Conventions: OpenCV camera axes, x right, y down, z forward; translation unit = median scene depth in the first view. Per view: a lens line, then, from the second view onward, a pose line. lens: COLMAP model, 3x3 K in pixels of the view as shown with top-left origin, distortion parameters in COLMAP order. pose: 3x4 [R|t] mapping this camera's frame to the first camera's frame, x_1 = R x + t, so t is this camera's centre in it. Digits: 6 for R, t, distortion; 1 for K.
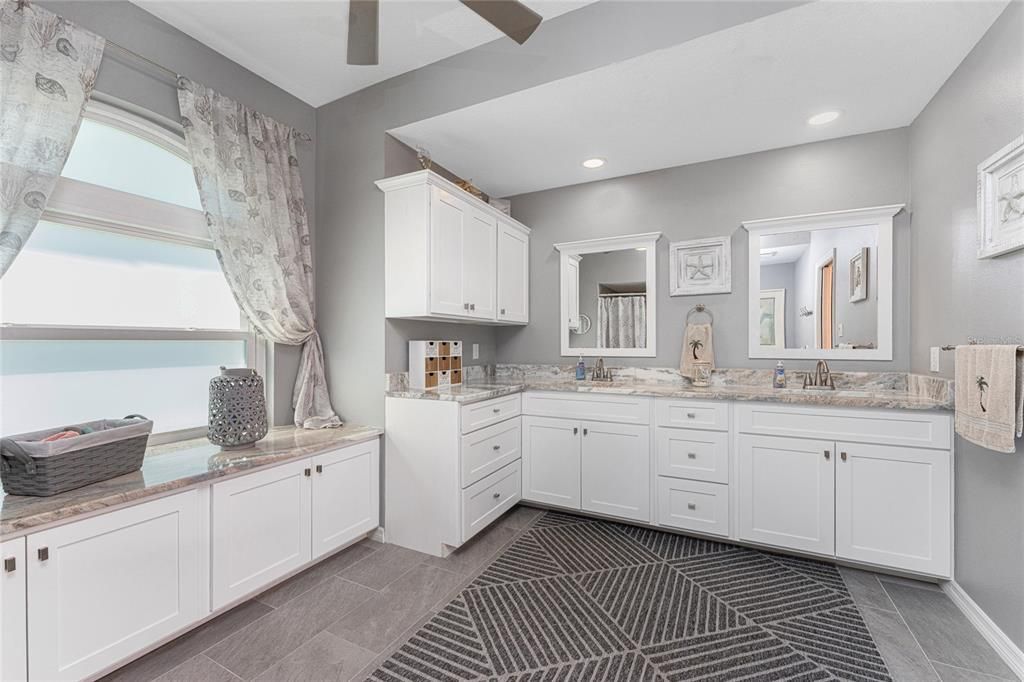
lens RADIAL K [[414.3, 0, 516.1], [0, 414.3, 341.6], [0, 0, 1]] dist [0.002010, -0.000865]
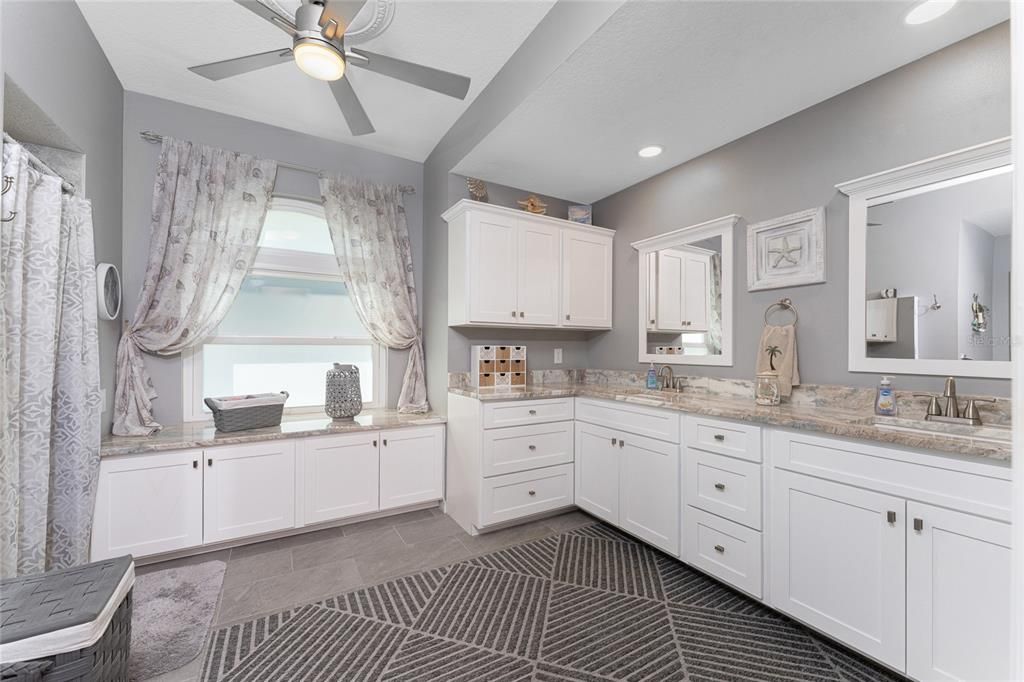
lens RADIAL K [[414.3, 0, 521.4], [0, 414.3, 343.5], [0, 0, 1]] dist [0.002010, -0.000865]
pose [[0.847446, 0.000790, -0.530881, 0.496340], [-0.004471, 0.999974, -0.005649, -0.001877], [0.530863, 0.007161, 0.847428, 0.091930]]
